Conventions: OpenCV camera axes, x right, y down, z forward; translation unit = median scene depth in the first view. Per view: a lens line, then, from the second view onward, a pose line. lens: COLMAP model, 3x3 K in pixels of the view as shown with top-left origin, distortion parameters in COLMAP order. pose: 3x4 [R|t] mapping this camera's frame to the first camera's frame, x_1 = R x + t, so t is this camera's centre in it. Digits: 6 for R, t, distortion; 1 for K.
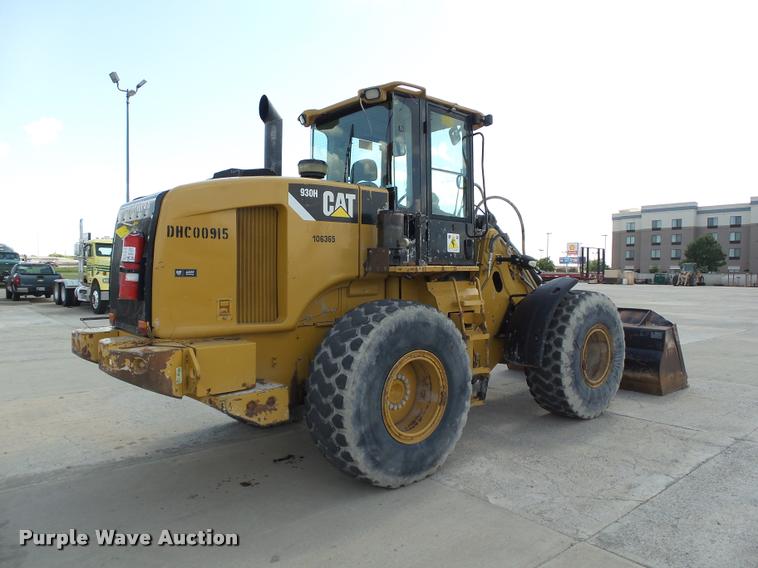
lens RADIAL K [[517.8, 0, 376.3], [0, 517.8, 285.2], [0, 0, 1]] dist [-0.003706, -0.006803]
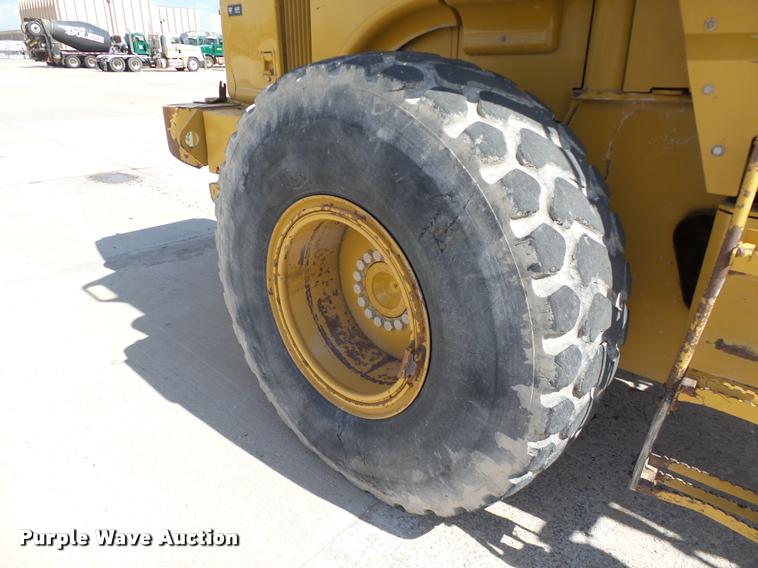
lens RADIAL K [[517.8, 0, 386.7], [0, 517.8, 277.8], [0, 0, 1]] dist [-0.003706, -0.006803]
pose [[0.118901, 0.382326, -0.916345, 0.331965], [-0.042126, 0.924004, 0.380056, 0.028647], [0.992012, -0.006587, 0.125971, 0.747121]]
